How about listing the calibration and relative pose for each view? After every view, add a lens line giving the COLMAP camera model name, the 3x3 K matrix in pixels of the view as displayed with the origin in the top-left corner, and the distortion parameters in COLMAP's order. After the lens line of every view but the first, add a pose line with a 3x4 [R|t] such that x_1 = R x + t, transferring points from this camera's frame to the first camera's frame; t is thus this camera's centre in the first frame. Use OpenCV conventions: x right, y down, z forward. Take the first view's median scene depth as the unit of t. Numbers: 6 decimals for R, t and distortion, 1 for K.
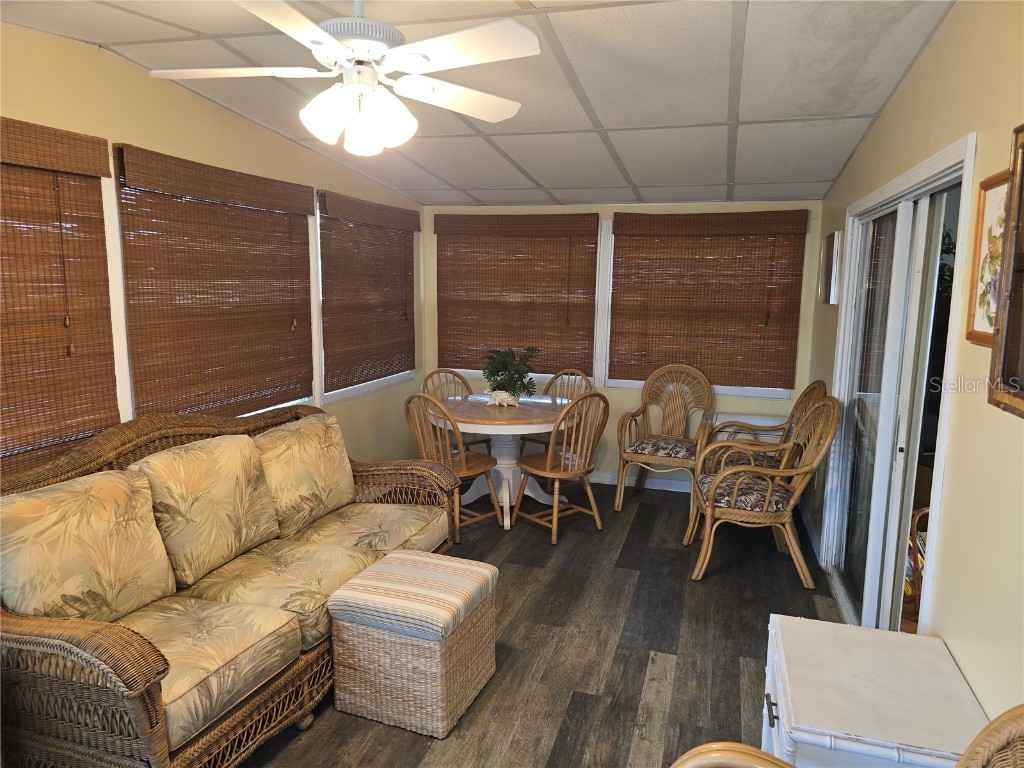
lens RADIAL K [[684.6, 0, 513.1], [0, 684.6, 382.5], [0, 0, 1]] dist [0.055428, -0.052687]
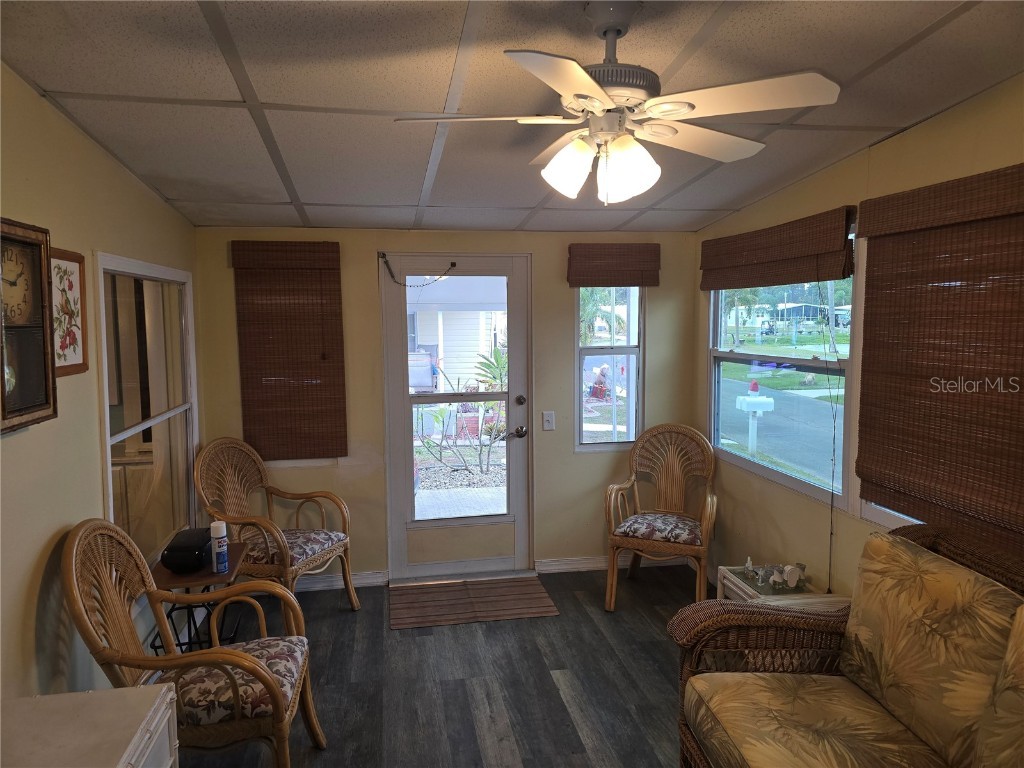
lens RADIAL K [[684.6, 0, 511.6], [0, 684.6, 381.7], [0, 0, 1]] dist [0.055428, -0.052687]
pose [[-0.890345, 0.033843, -0.454027, 0.262864], [-0.072213, 0.974112, 0.214220, -0.236875], [0.449523, 0.223517, -0.864852, 1.477010]]
